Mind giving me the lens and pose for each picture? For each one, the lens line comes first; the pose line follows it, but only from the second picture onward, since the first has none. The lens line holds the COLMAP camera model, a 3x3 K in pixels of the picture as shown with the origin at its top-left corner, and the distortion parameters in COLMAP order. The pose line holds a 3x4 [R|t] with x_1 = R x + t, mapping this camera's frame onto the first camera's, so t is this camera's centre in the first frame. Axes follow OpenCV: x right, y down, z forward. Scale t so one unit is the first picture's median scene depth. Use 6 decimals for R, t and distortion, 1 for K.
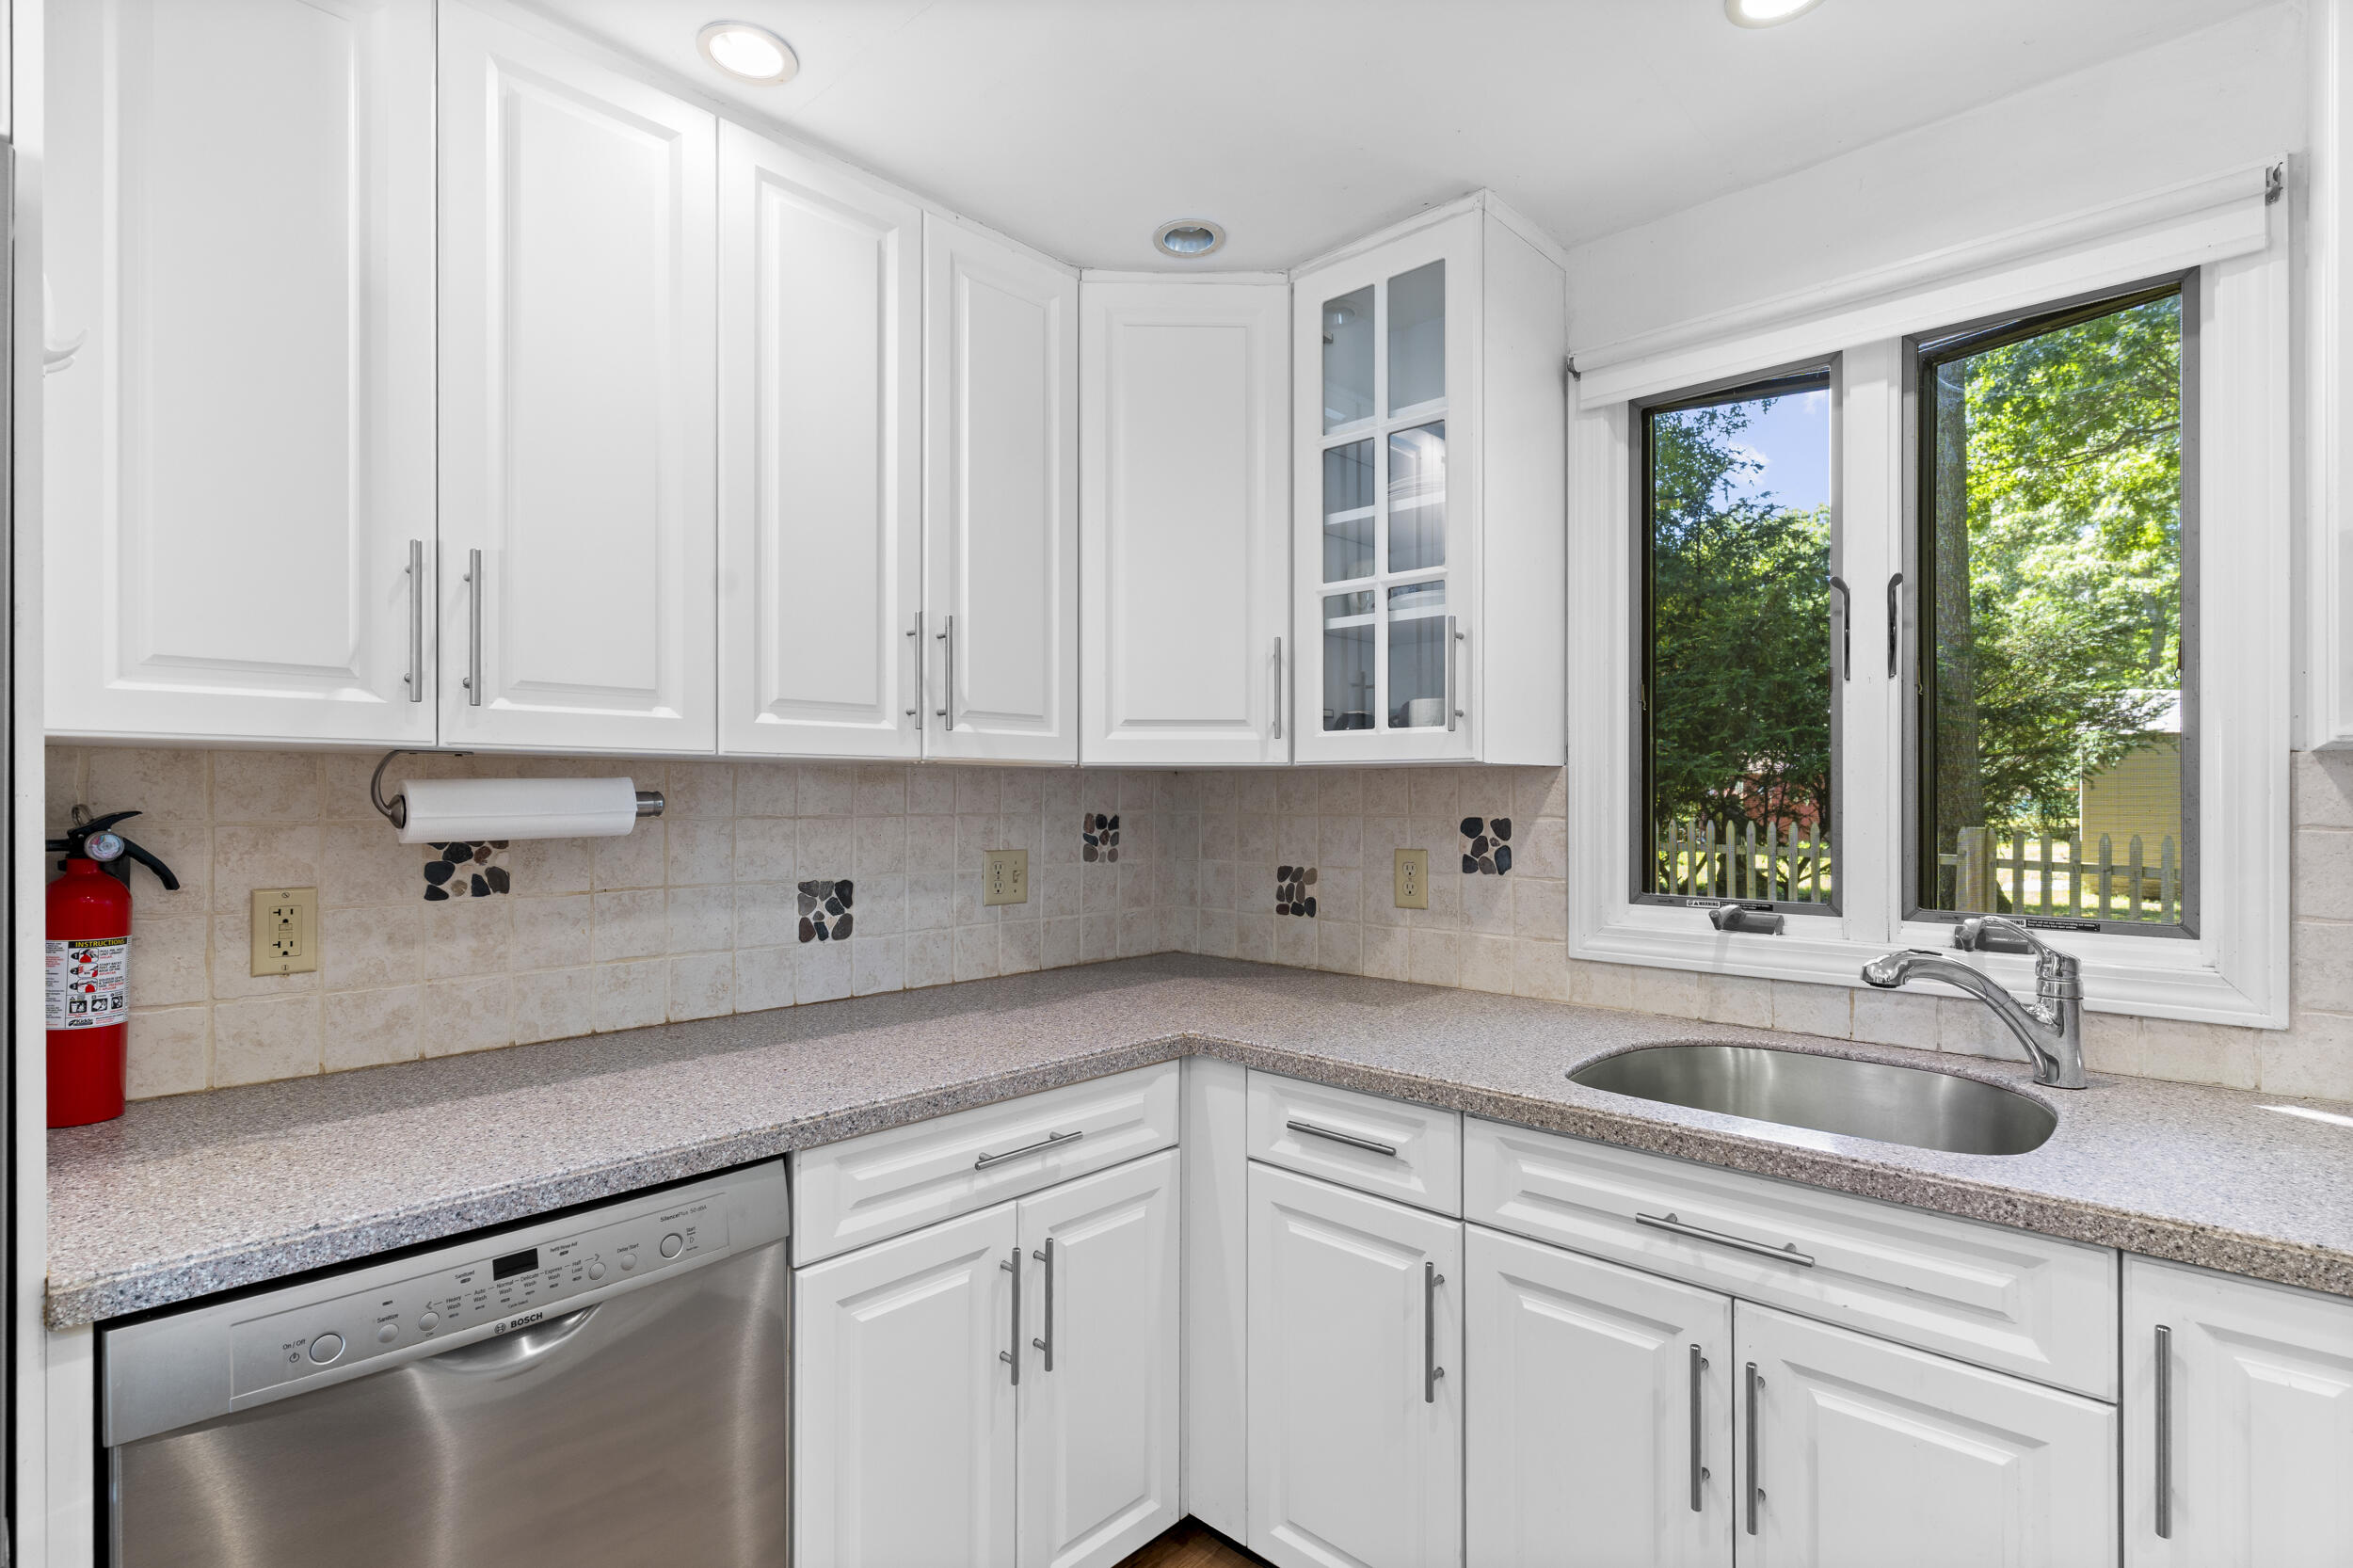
lens RADIAL K [[1118.2, 0, 1179.3], [0, 1118.2, 798.9], [0, 0, 1]] dist [0.002130, -0.000971]
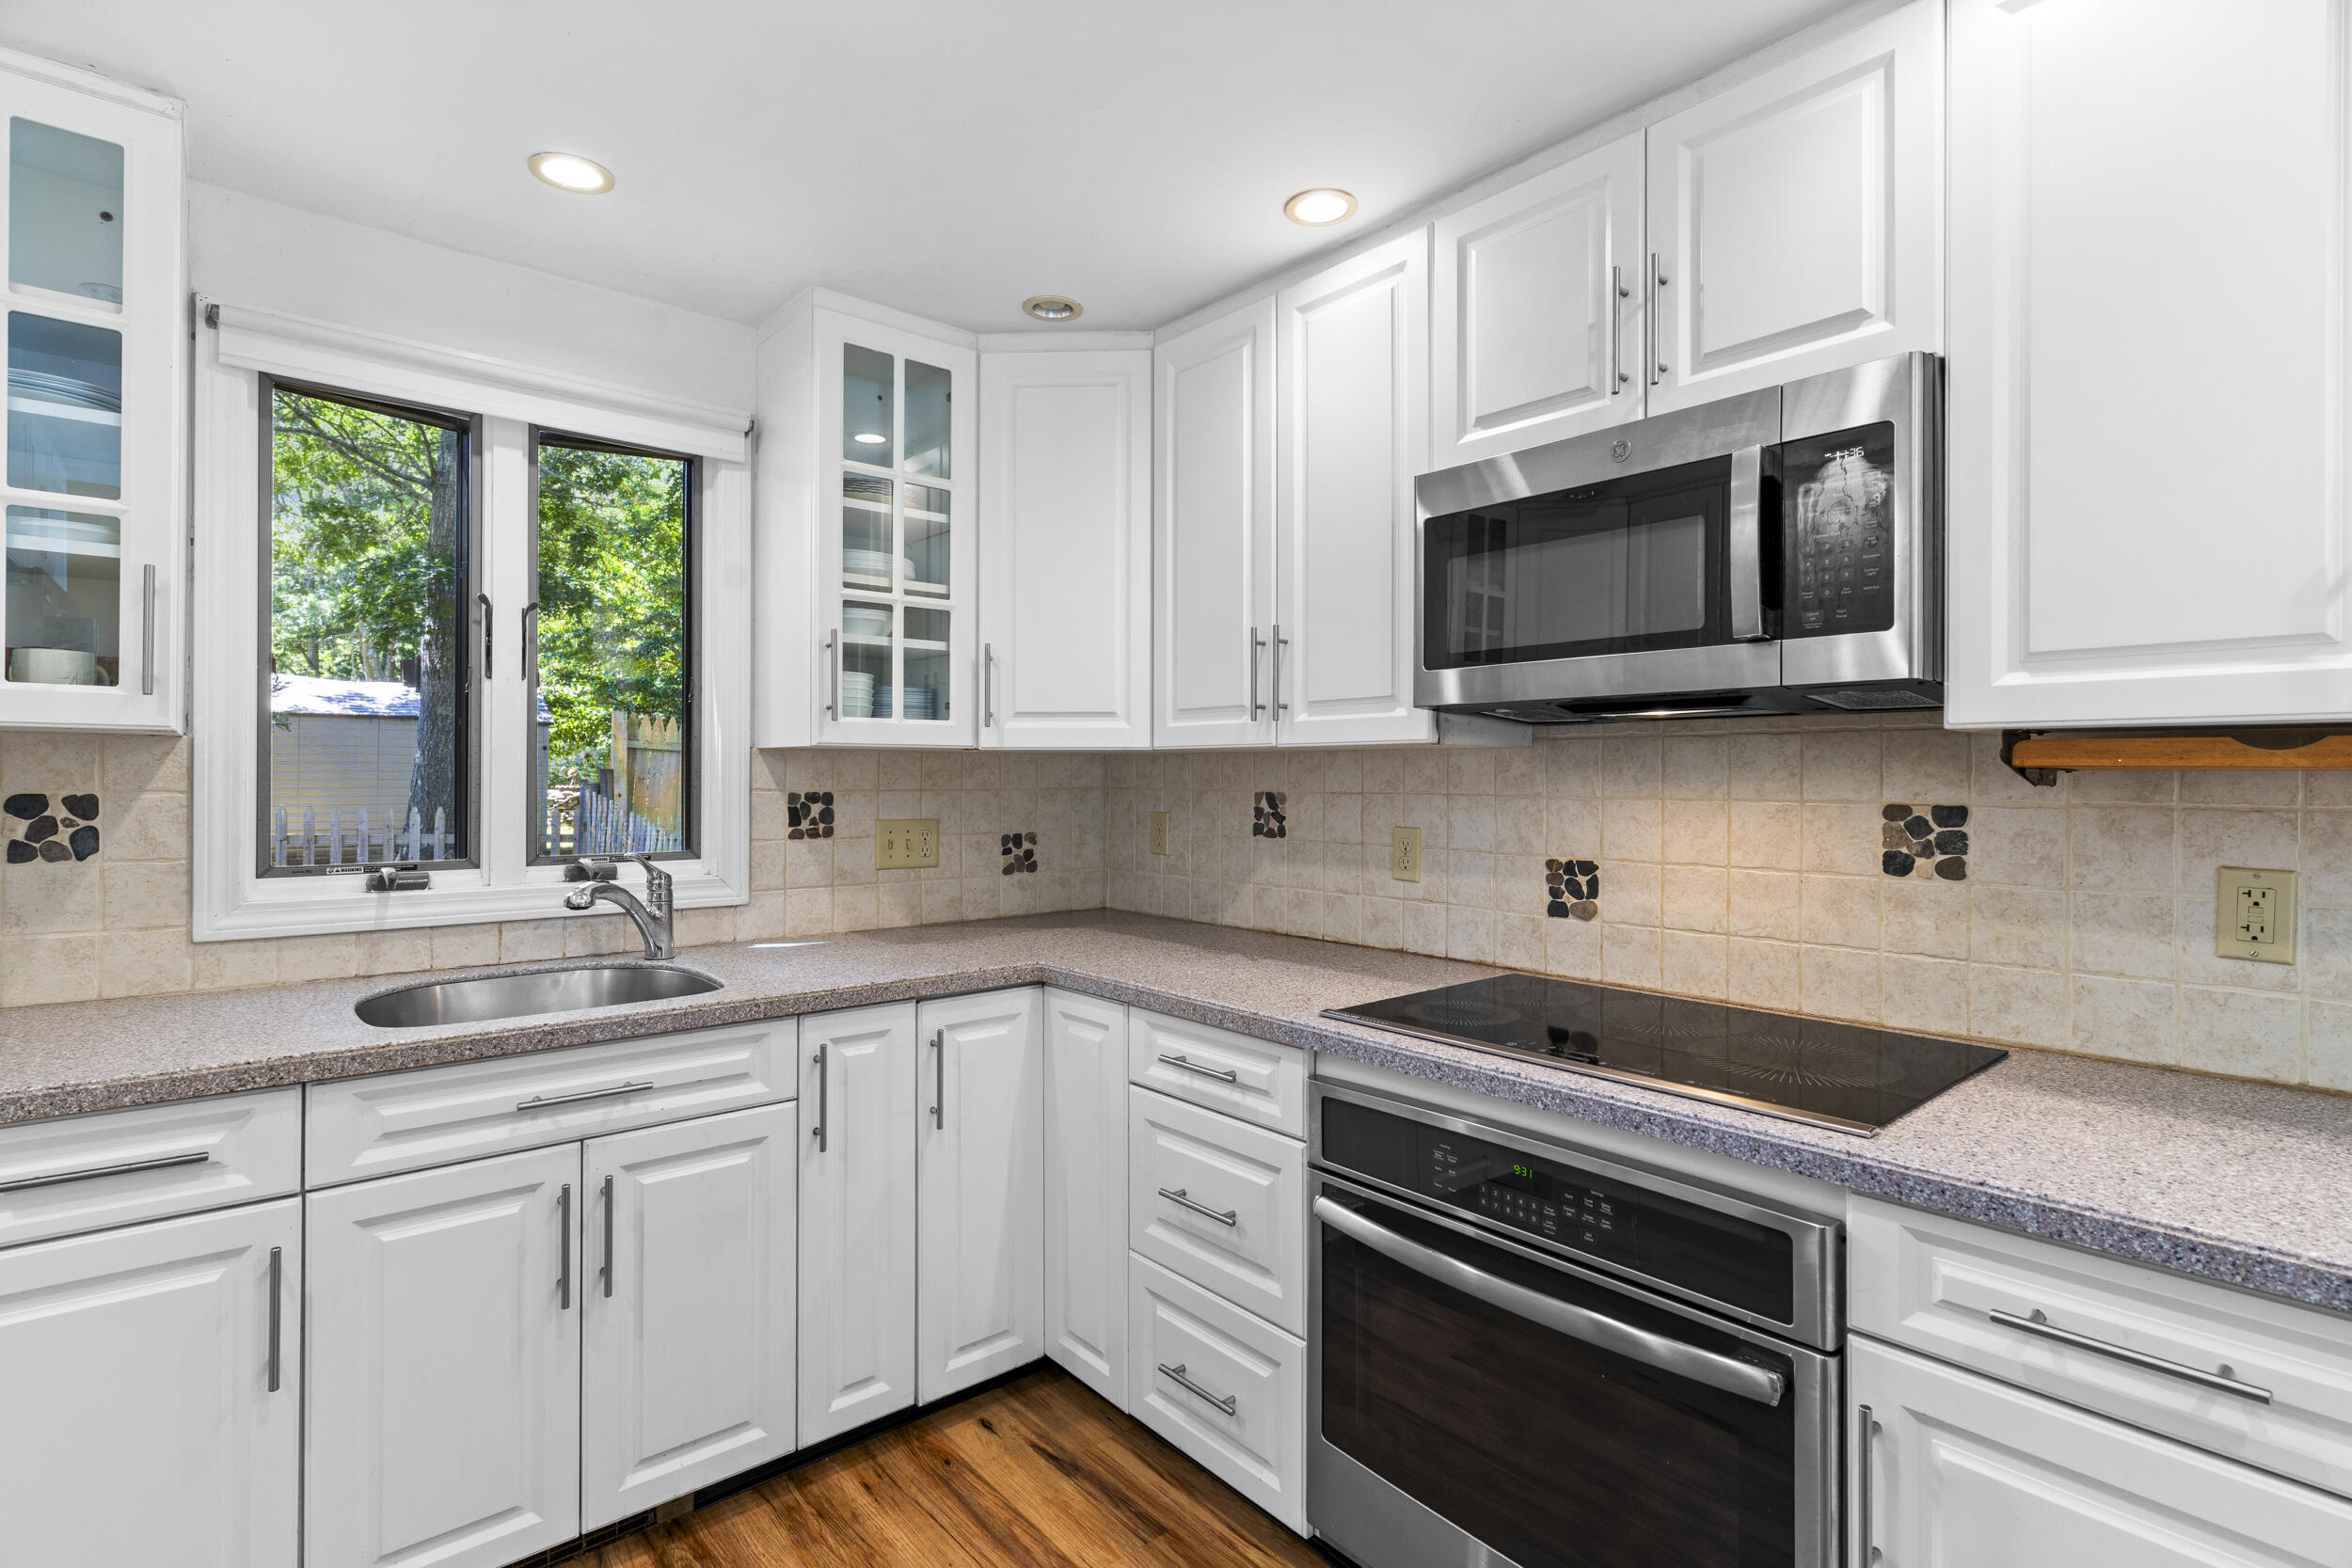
lens RADIAL K [[1117.6, 0, 1177.9], [0, 1117.6, 787.0], [0, 0, 1]] dist [0.002130, -0.000971]
pose [[0.107733, -0.007692, 0.994150, -0.539215], [-0.005260, 0.999952, 0.008307, 0.000607], [-0.994166, -0.006124, 0.107687, 0.094464]]
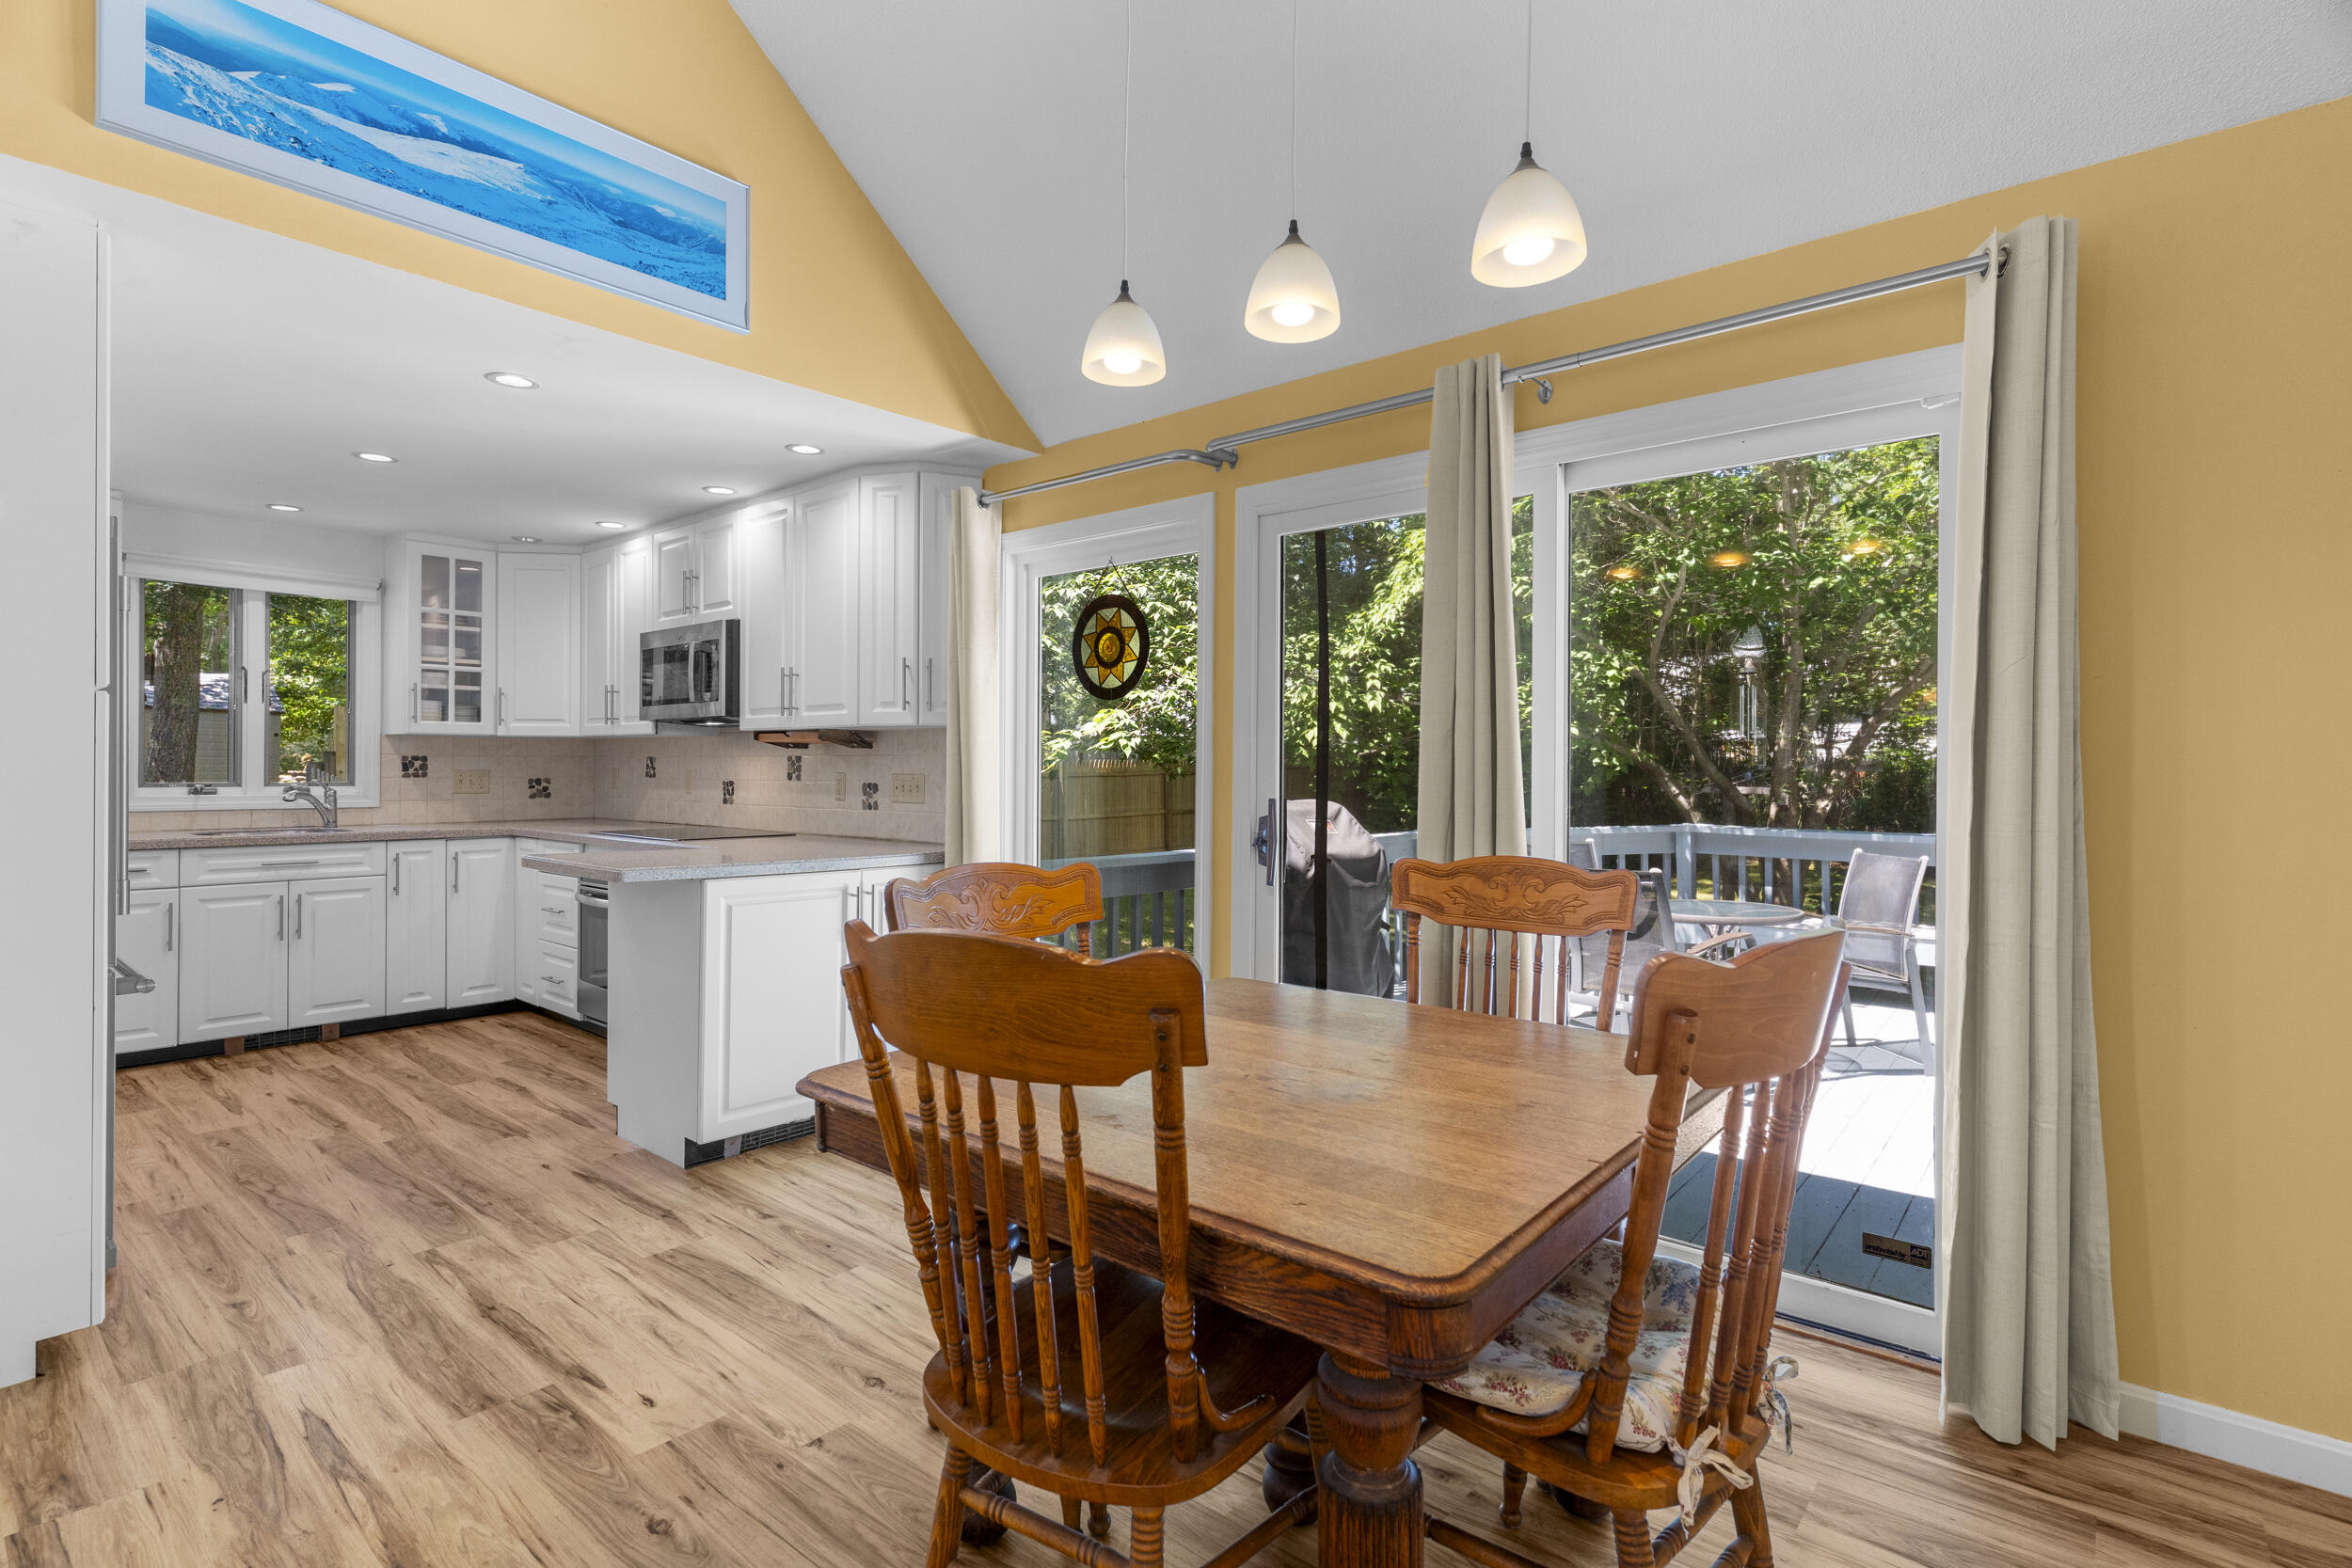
lens RADIAL K [[1117.6, 0, 1170.3], [0, 1117.6, 776.0], [0, 0, 1]] dist [0.002130, -0.000971]
pose [[-0.050779, -0.005483, 0.998695, -2.263219], [-0.006650, 0.999965, 0.005151, 0.047185], [-0.998688, -0.006380, -0.050813, -1.152418]]
